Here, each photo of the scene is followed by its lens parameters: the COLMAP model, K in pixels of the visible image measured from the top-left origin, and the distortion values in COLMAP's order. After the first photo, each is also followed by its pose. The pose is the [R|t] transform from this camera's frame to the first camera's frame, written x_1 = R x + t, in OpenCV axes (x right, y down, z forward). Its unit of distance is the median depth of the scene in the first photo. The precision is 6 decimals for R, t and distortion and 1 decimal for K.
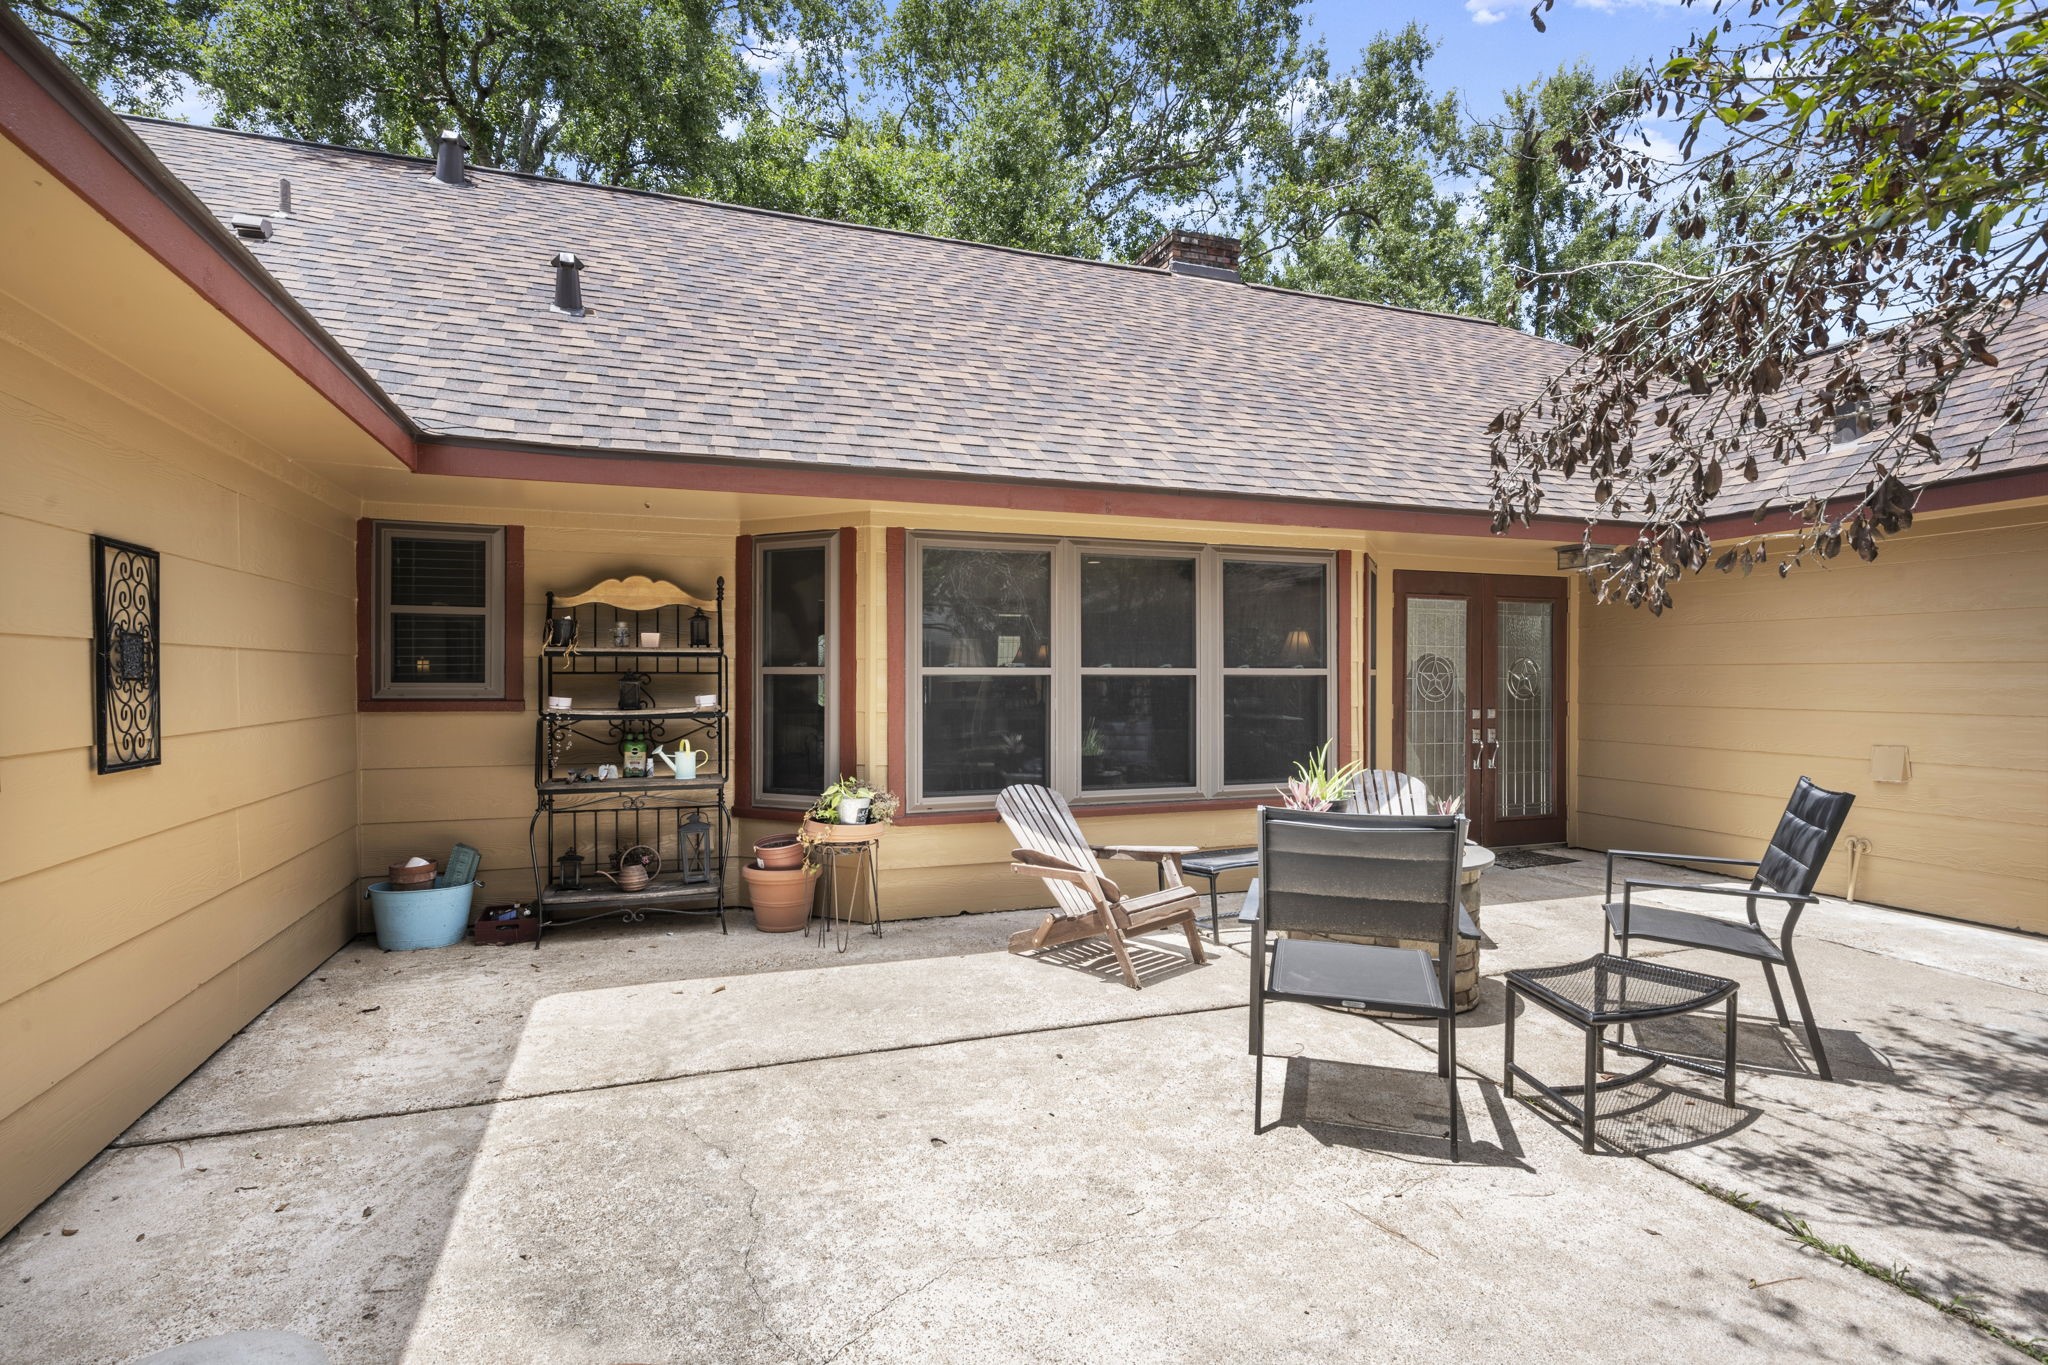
lens RADIAL K [[863.7, 0, 1024.0], [0, 863.7, 682.5], [0, 0, 1]] dist [0.001445, 0.000361]
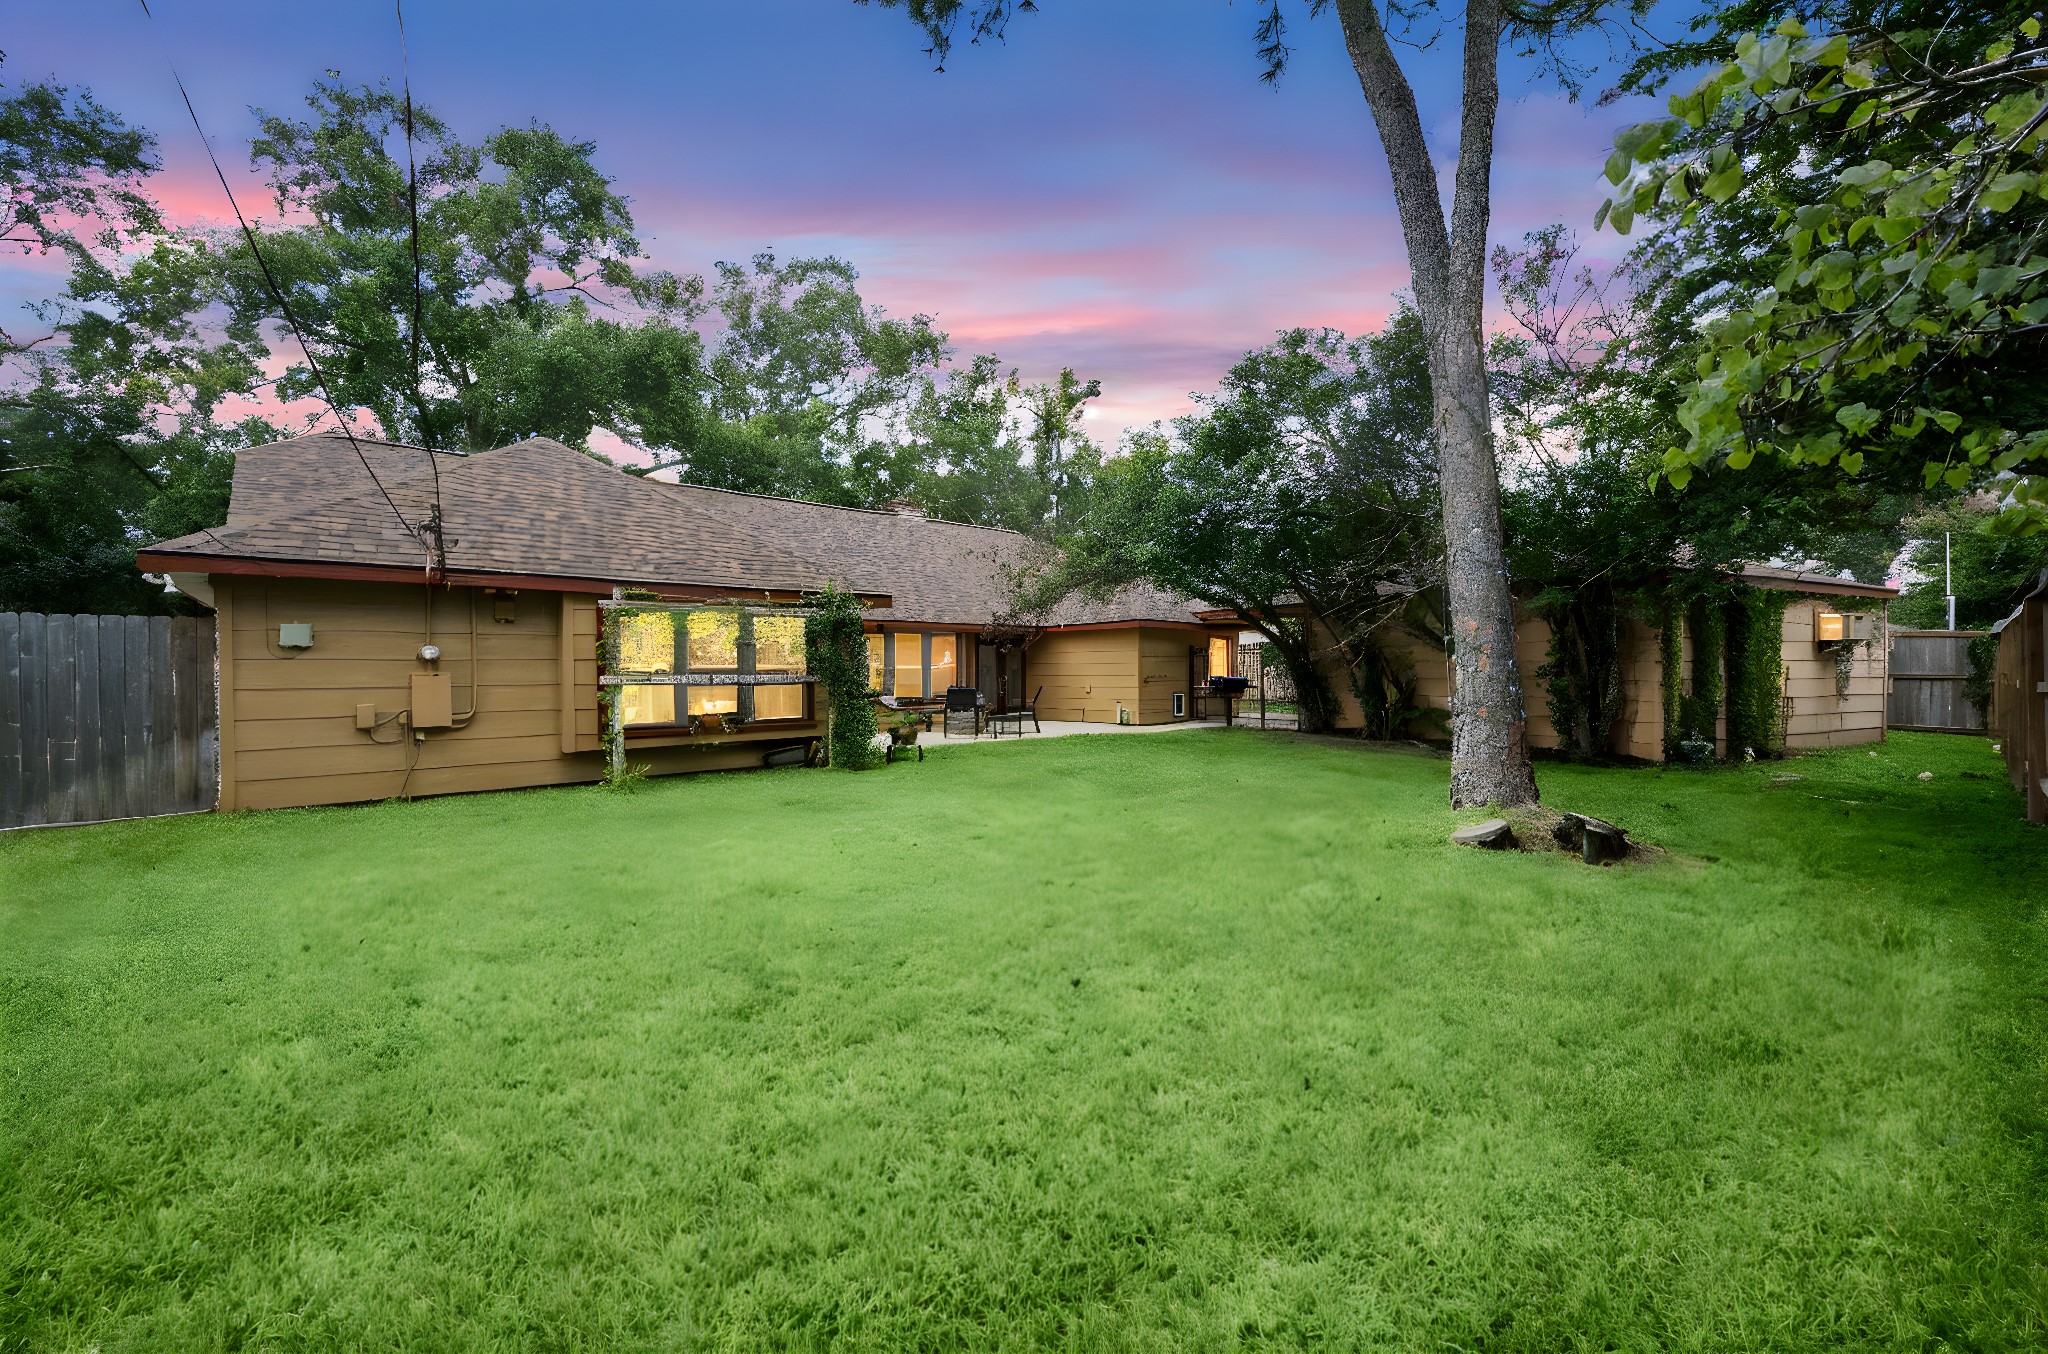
lens RADIAL K [[793.9, 0, 1024.0], [0, 793.9, 677.0], [0, 0, 1]] dist [0.000509, 0.000006]
pose [[0.910647, -0.008037, 0.413107, -0.253288], [0.012886, 0.999877, -0.008954, 0.020827], [-0.412984, 0.013477, 0.910639, -0.693452]]
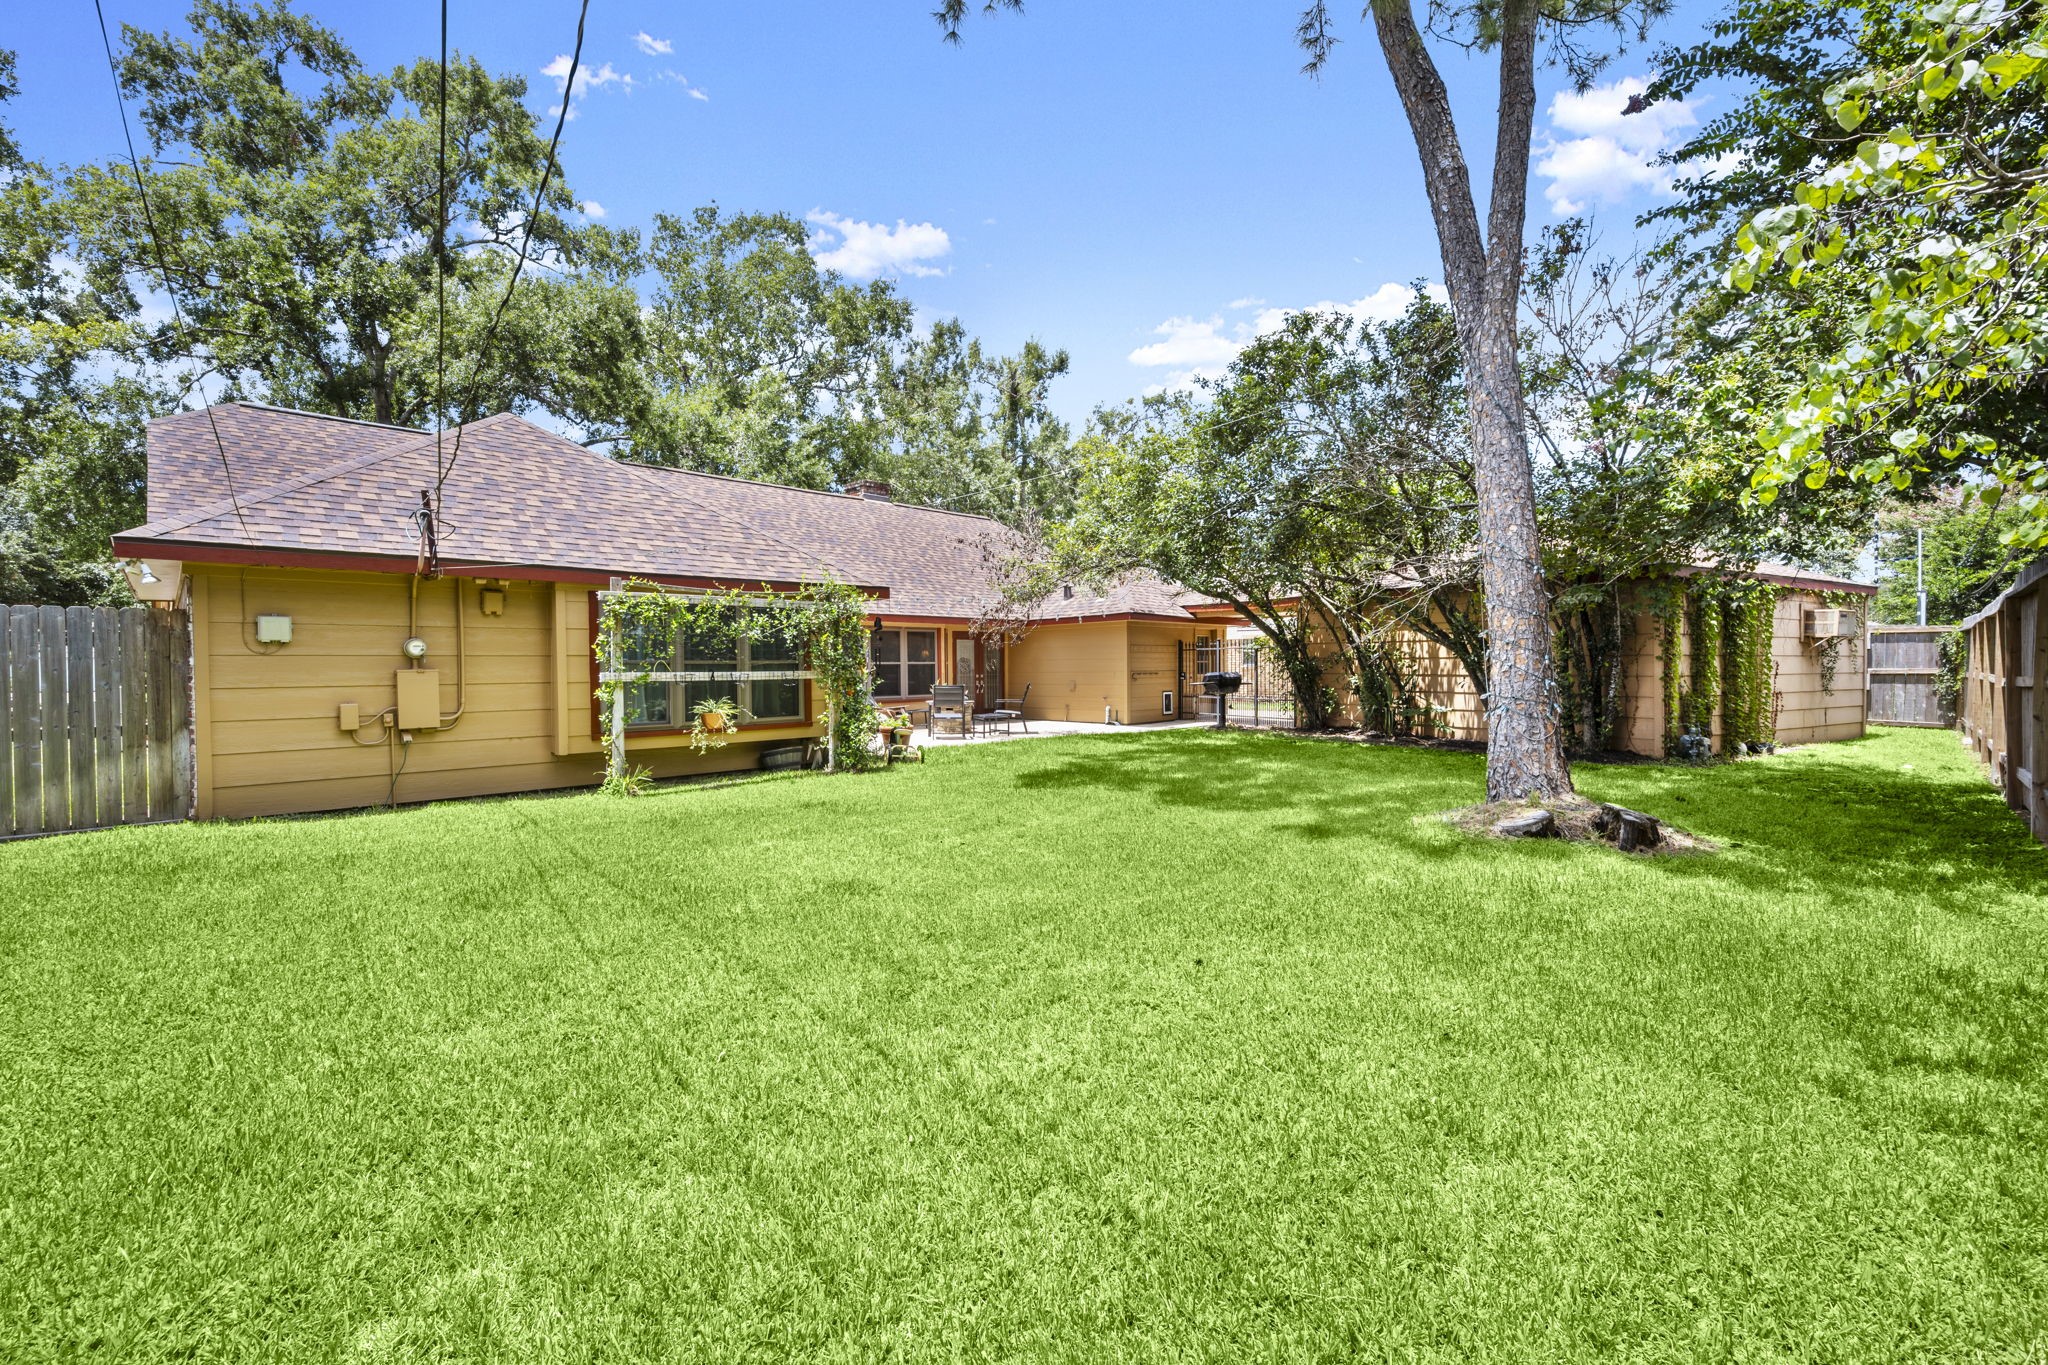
lens RADIAL K [[863.7, 0, 1024.0], [0, 863.7, 682.5], [0, 0, 1]] dist [0.001445, 0.000361]
pose [[0.883352, -0.014202, 0.468496, -0.299378], [0.015326, 0.999882, 0.001413, 0.020933], [-0.468460, 0.005932, 0.883465, -0.696696]]
